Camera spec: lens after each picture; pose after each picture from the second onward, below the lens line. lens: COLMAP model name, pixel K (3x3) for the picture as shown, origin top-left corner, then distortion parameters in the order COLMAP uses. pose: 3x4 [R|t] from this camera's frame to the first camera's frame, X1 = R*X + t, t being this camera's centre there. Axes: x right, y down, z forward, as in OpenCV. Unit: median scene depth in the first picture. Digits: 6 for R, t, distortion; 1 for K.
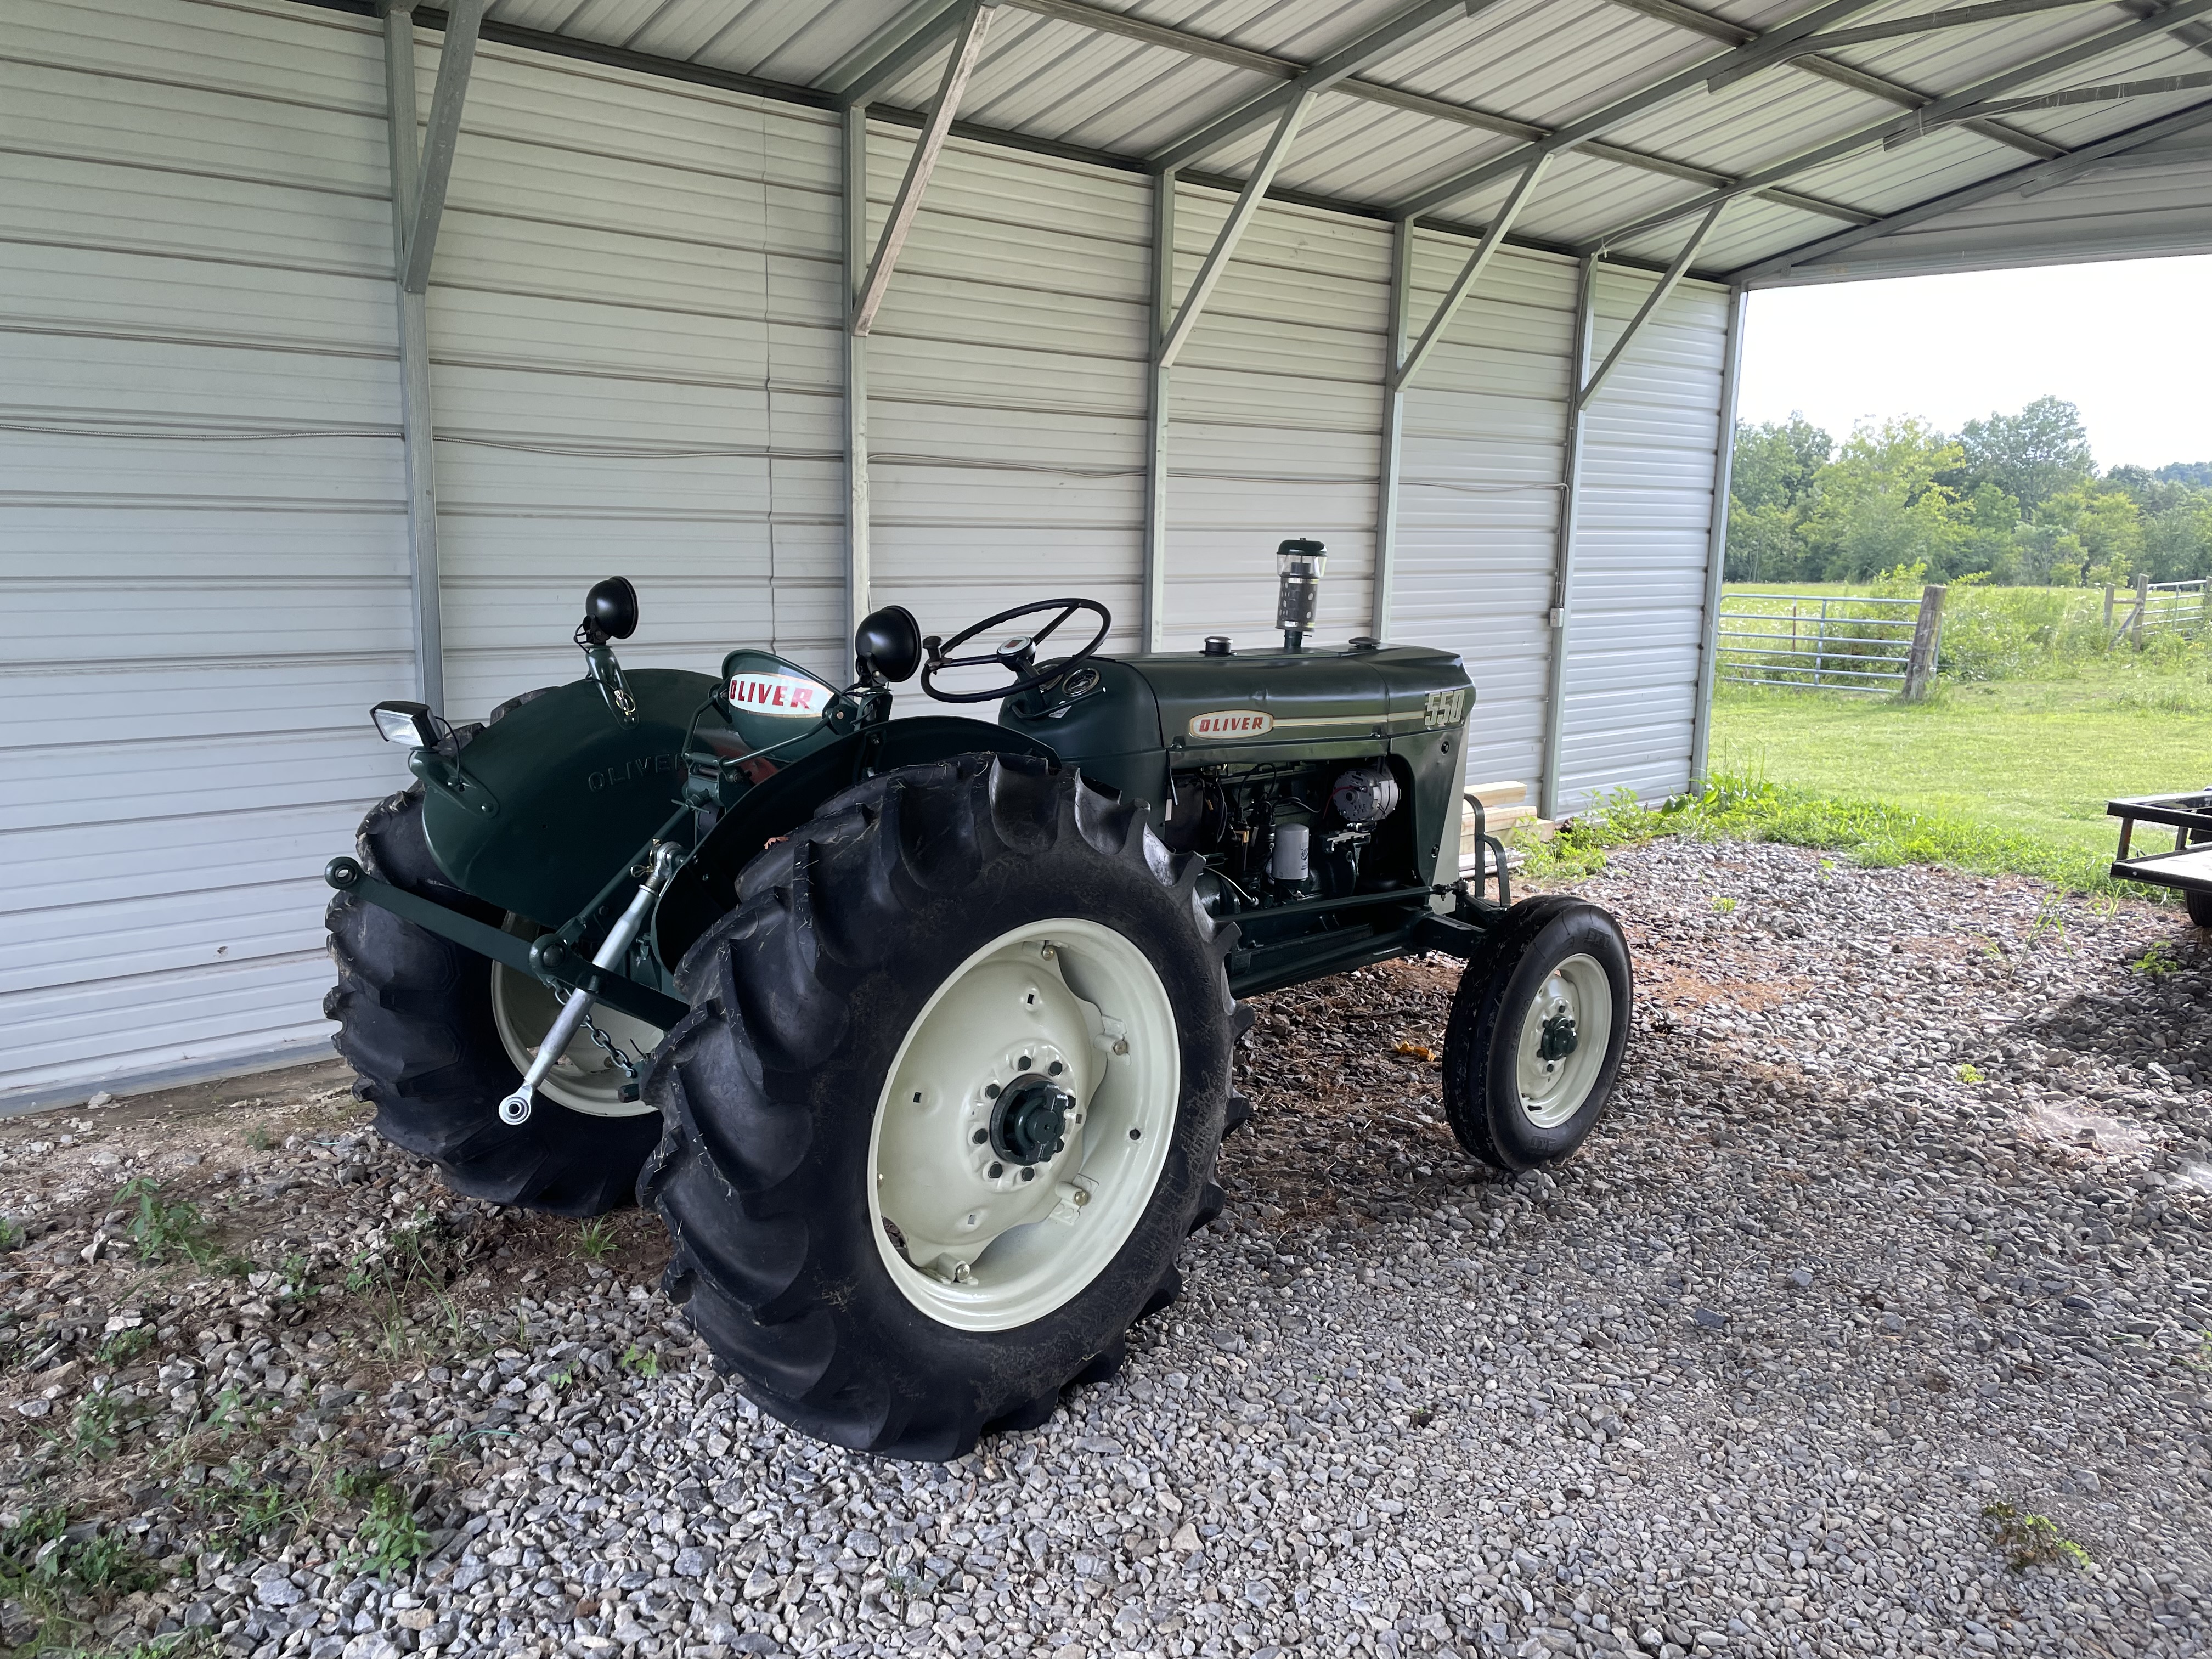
lens RADIAL K [[1667.7, 0, 1106.0], [0, 1667.7, 829.5], [0, 0, 1]] dist [0.083627, -0.099511]
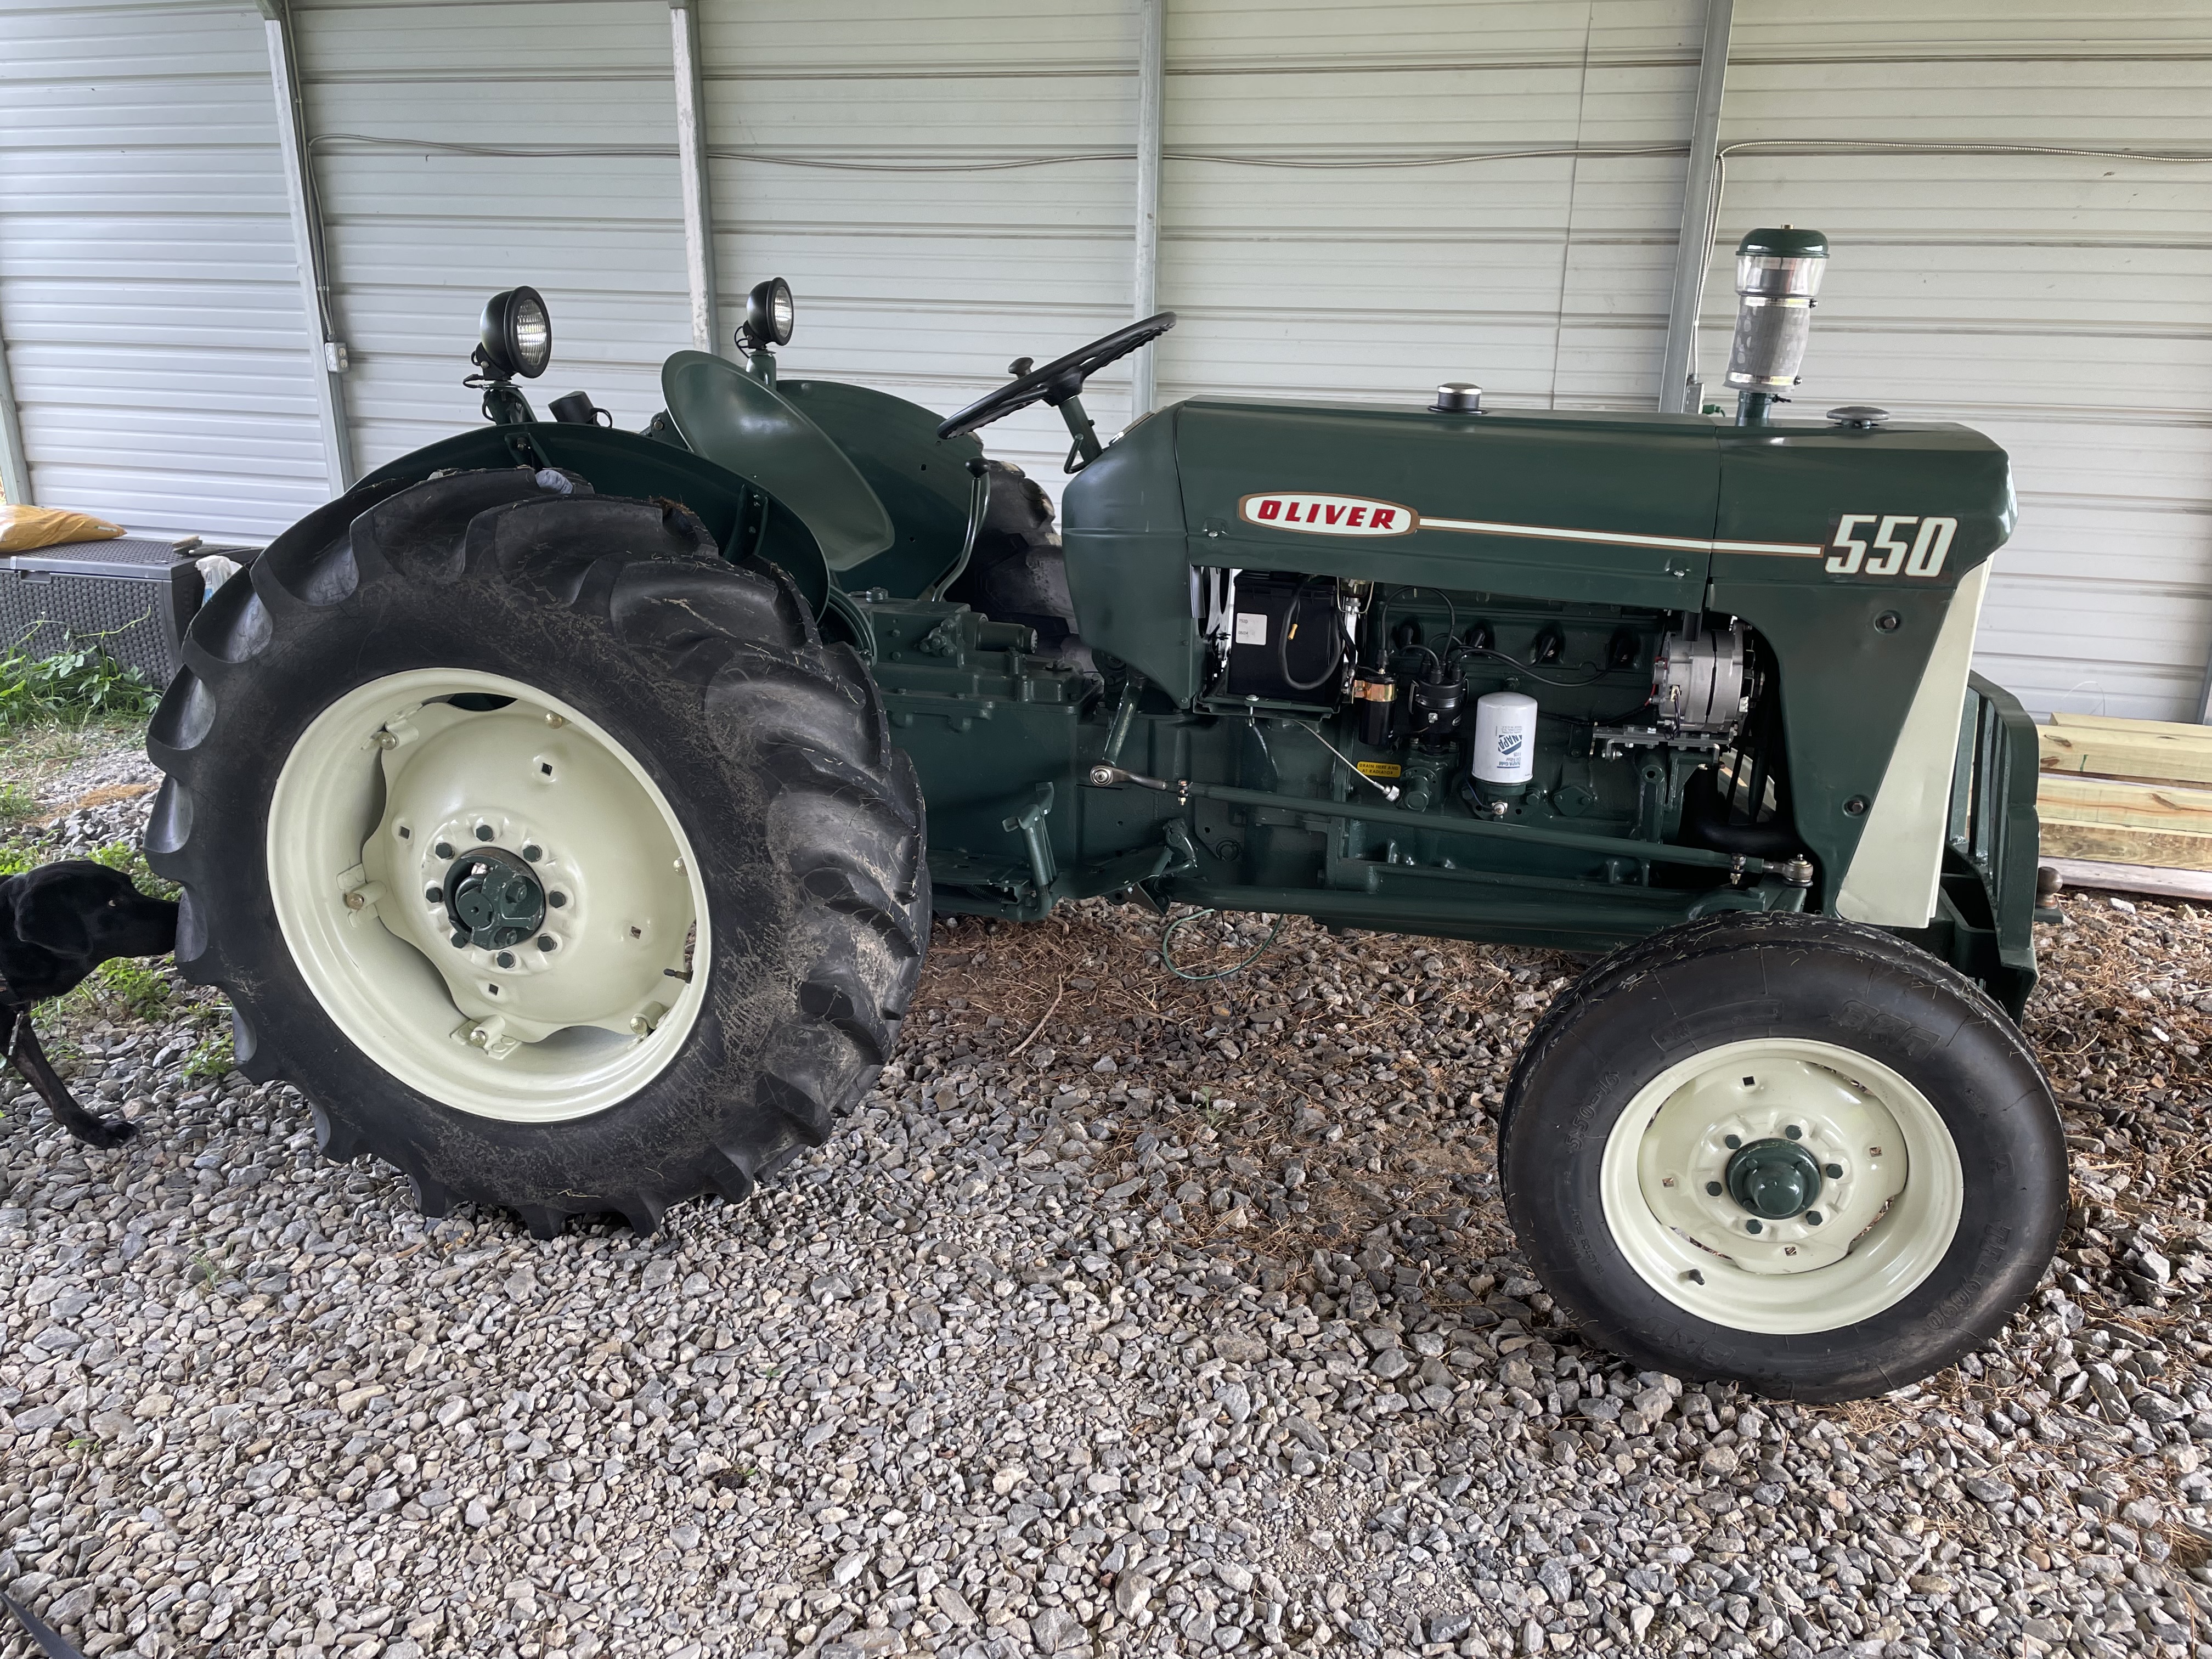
lens RADIAL K [[1667.7, 0, 1106.0], [0, 1667.7, 829.5], [0, 0, 1]] dist [0.083627, -0.099511]
pose [[0.546509, 0.254952, -0.797701, 0.509034], [-0.155331, 0.966864, 0.202599, -0.054613], [0.822922, 0.013186, 0.568002, 0.478327]]
